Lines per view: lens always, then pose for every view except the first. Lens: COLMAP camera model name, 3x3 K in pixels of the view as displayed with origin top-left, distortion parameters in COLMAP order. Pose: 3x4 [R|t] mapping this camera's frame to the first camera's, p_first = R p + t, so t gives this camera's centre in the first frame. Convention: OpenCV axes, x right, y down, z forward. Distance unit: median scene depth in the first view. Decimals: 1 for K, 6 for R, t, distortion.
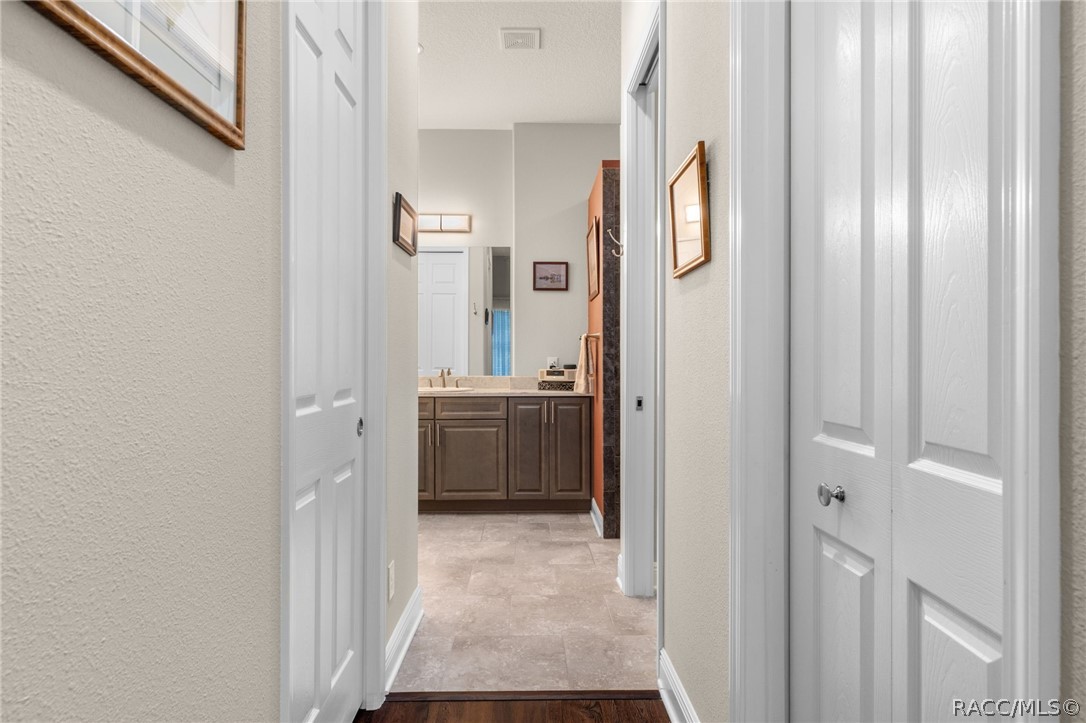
lens RADIAL K [[558.3, 0, 543.0], [0, 558.3, 359.0], [0, 0, 1]] dist [-0.001708, -0.000583]
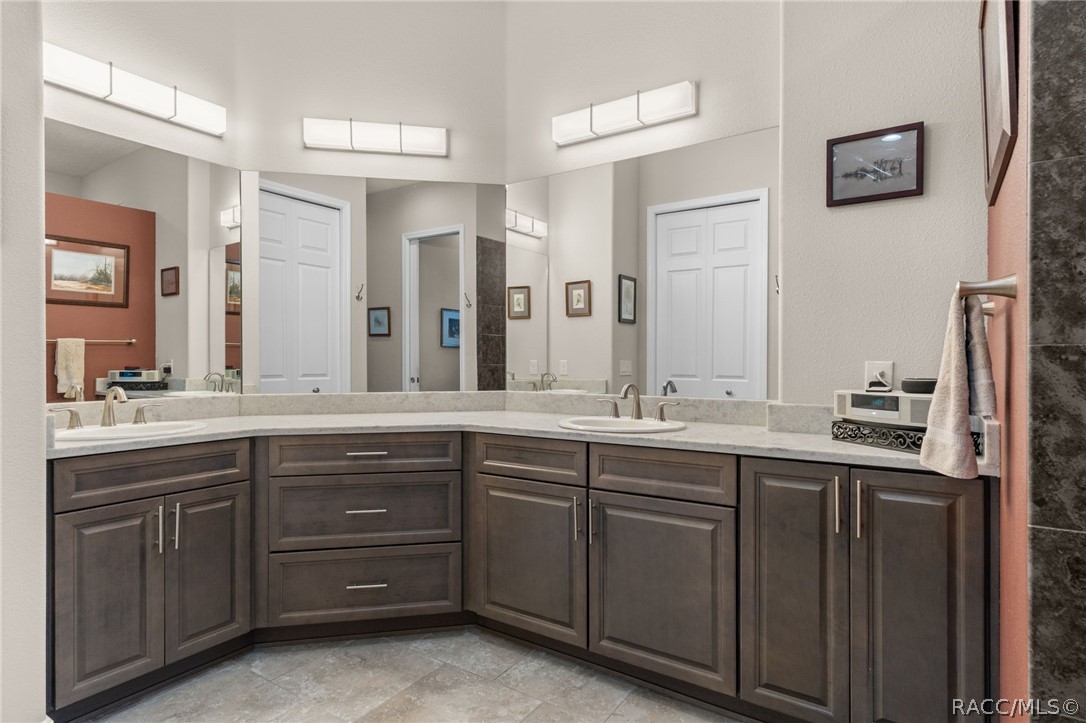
lens RADIAL K [[576.2, 0, 542.6], [0, 576.2, 364.5], [0, 0, 1]] dist [0.002531, 0.000372]
pose [[0.819780, 0.002748, -0.572672, 0.064619], [-0.000185, 0.999990, 0.004533, -0.002529], [0.572679, -0.003610, 0.819772, 0.558683]]
